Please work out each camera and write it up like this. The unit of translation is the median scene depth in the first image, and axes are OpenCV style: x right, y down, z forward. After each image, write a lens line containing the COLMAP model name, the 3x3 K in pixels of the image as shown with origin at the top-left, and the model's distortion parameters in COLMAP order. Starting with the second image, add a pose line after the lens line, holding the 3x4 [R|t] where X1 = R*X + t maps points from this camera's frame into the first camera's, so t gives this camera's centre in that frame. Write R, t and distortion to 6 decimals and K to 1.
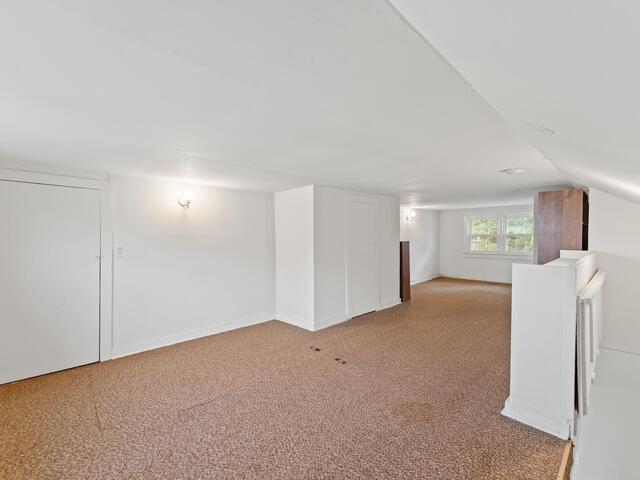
lens RADIAL K [[283.1, 0, 320.0], [0, 283.1, 240.0], [0, 0, 1]] dist [0.001018, 0.000290]
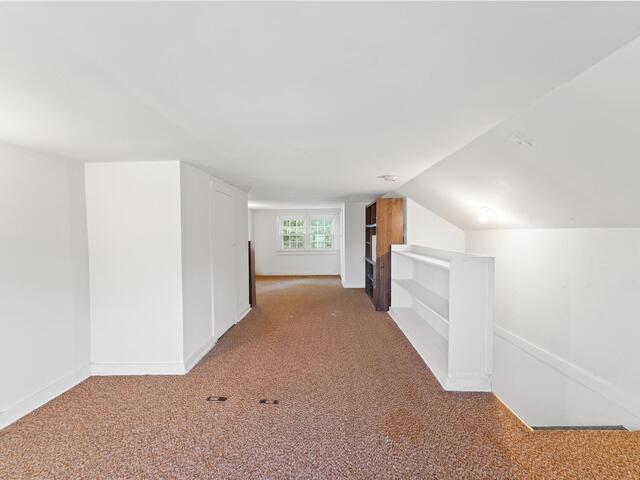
lens RADIAL K [[283.1, 0, 320.0], [0, 283.1, 240.0], [0, 0, 1]] dist [0.001018, 0.000290]
pose [[0.720473, -0.017599, 0.693260, -0.253401], [0.017763, 0.999818, 0.006922, -0.000681], [-0.693256, 0.007327, 0.720655, 0.273514]]
